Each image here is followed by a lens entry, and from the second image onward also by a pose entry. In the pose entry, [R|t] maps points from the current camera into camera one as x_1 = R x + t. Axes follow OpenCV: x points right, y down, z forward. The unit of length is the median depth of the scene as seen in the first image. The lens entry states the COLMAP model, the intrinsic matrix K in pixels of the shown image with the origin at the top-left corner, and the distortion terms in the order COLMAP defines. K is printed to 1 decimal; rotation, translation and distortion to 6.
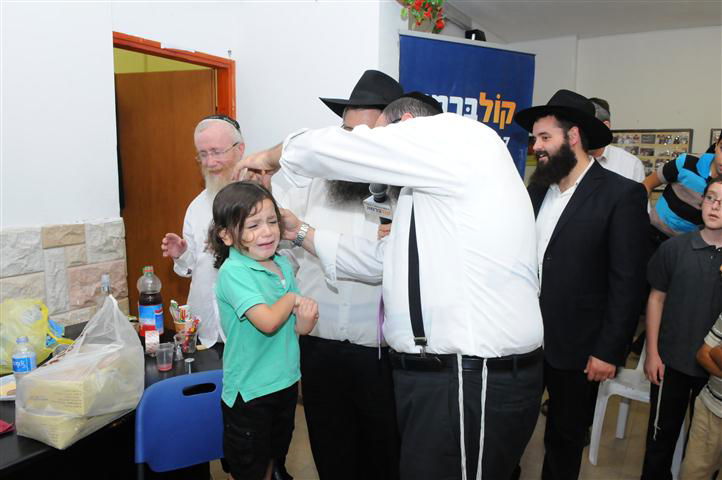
lens RADIAL K [[539.8, 0, 362.5], [0, 539.8, 244.7], [0, 0, 1]] dist [-0.017635, -0.041137]
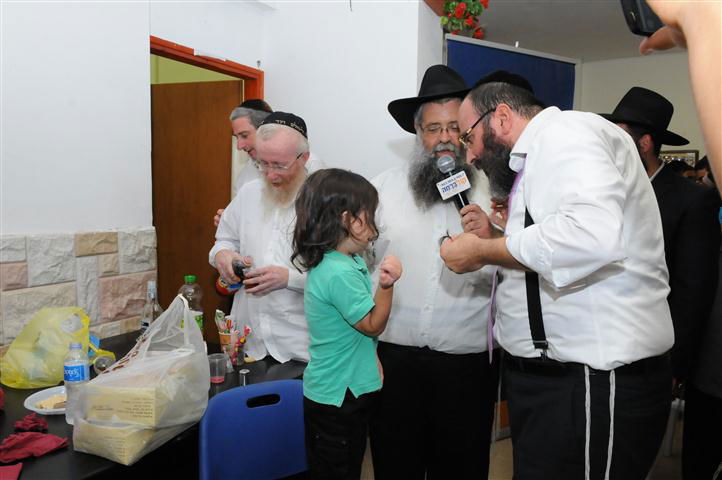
lens RADIAL K [[539.8, 0, 359.5], [0, 539.8, 246.2], [0, 0, 1]] dist [-0.017635, -0.041137]
pose [[0.999931, 0.001973, 0.011596, -0.100794], [-0.001443, 0.998961, -0.045560, 0.029938], [-0.011674, 0.045540, 0.998894, 0.040821]]
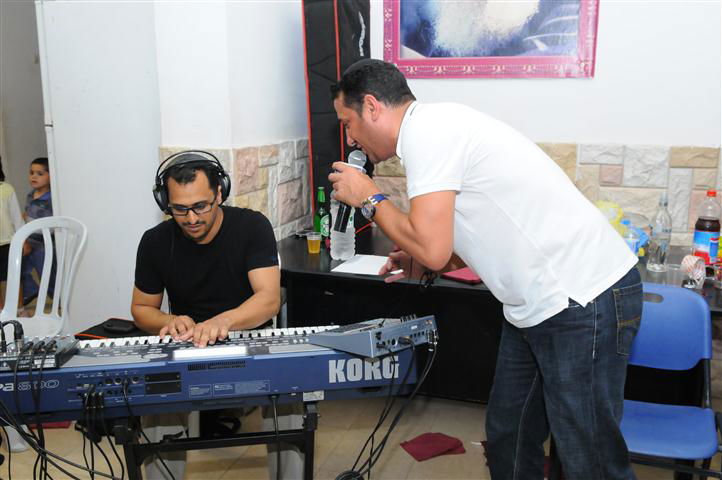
lens RADIAL K [[693.0, 0, 364.4], [0, 693.0, 237.4], [0, 0, 1]] dist [0.021251, 0.000000]
pose [[0.240358, 0.184558, -0.952978, 0.563391], [-0.141041, 0.977980, 0.153827, 0.016202], [0.960383, 0.097436, 0.261096, 0.071370]]
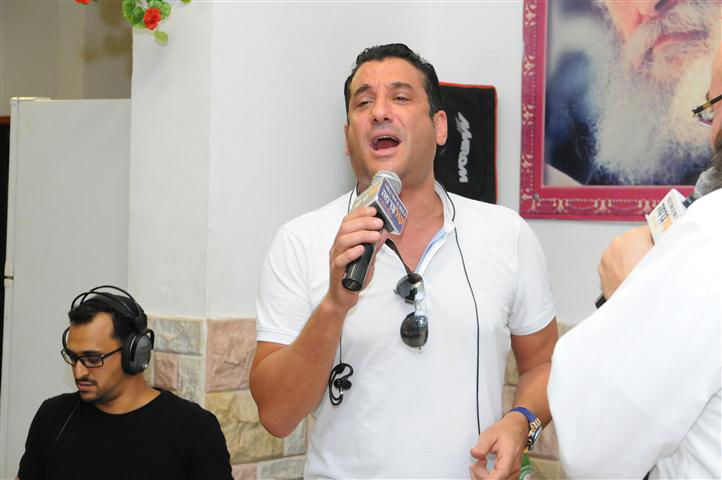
lens RADIAL K [[1616.3, 0, 364.7], [0, 1616.3, 226.7], [0, 0, 1]] dist [0.304719, 0.000000]
pose [[-0.166430, -0.016445, -0.985916, 1.115514], [-0.172436, 0.984939, 0.012679, -0.073284], [0.970859, 0.172118, -0.166759, 0.602146]]
